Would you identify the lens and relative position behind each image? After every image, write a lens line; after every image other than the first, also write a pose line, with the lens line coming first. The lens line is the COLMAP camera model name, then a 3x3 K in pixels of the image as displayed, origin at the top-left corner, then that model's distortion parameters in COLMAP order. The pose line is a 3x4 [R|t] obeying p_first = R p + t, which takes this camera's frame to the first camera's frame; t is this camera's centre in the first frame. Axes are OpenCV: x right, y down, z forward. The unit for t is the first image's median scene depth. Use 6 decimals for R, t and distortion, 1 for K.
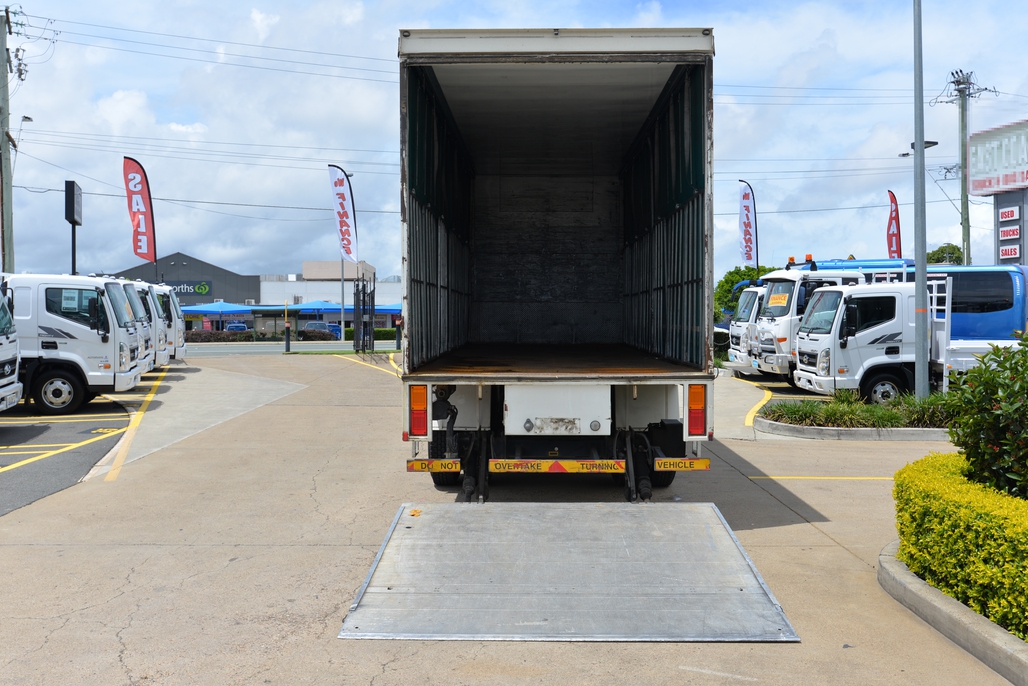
lens RADIAL K [[970.2, 0, 514.0], [0, 970.2, 343.0], [0, 0, 1]] dist [-0.056761, 0.017870]
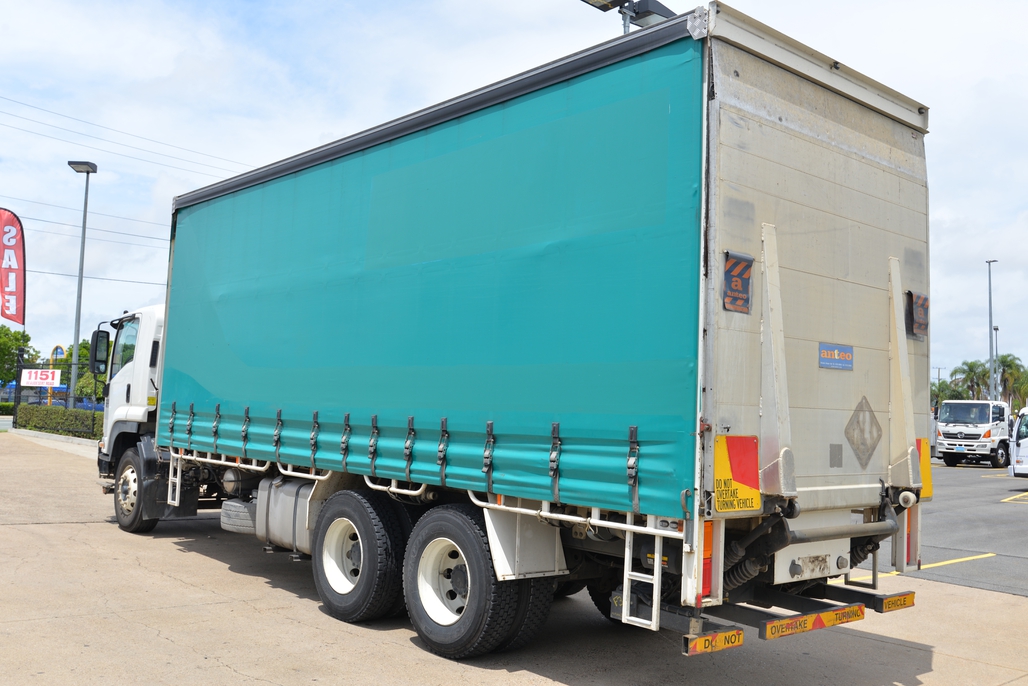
lens RADIAL K [[970.2, 0, 514.0], [0, 970.2, 343.0], [0, 0, 1]] dist [-0.056761, 0.017870]
pose [[0.740950, 0.078763, 0.666925, -0.311444], [-0.022427, 0.995447, -0.092644, -0.006756], [-0.671186, 0.053687, 0.739343, 0.282709]]
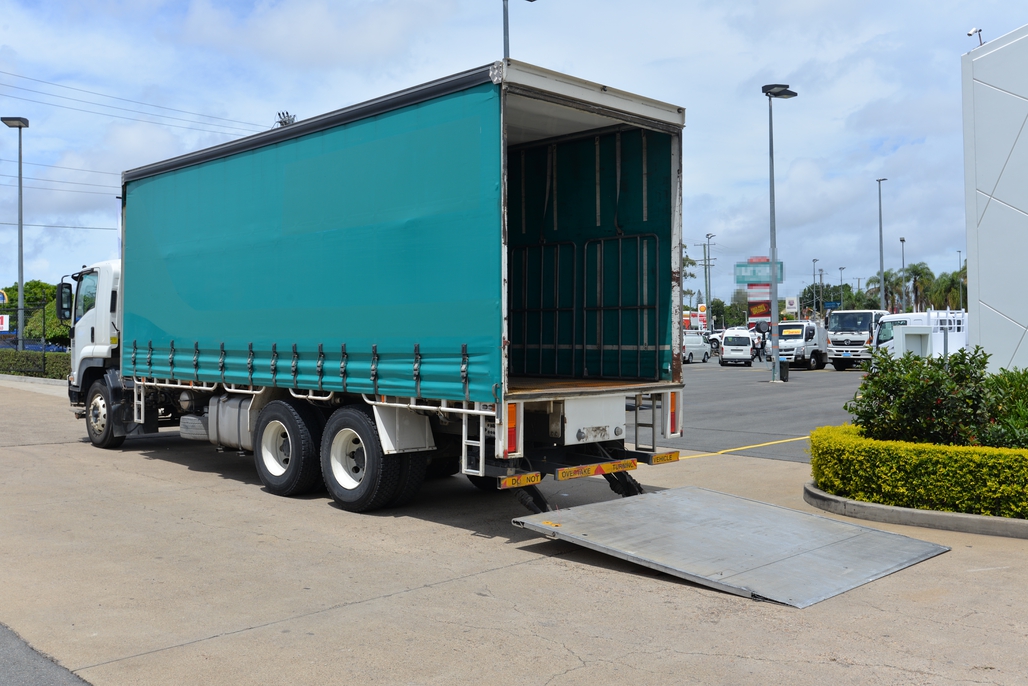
lens RADIAL K [[970.2, 0, 514.0], [0, 970.2, 343.0], [0, 0, 1]] dist [-0.056761, 0.017870]
pose [[0.696741, -0.003146, 0.717316, -0.399438], [0.018366, 0.999741, -0.013455, -0.003356], [-0.717088, 0.022549, 0.696618, 0.133784]]
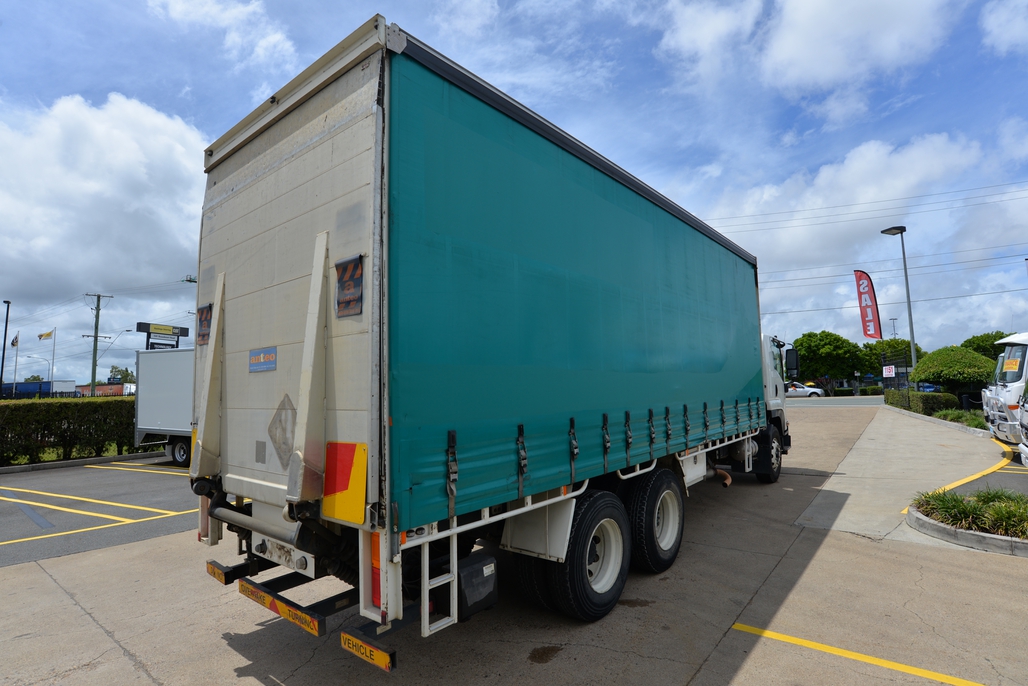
lens RADIAL K [[522.5, 0, 516.5], [0, 522.5, 339.4], [0, 0, 1]] dist [-0.071684, 0.021499]
pose [[0.788693, -0.074696, -0.610232, 0.231155], [0.007268, 0.993655, -0.112236, -0.021978], [0.614744, 0.084085, 0.784232, 0.368563]]
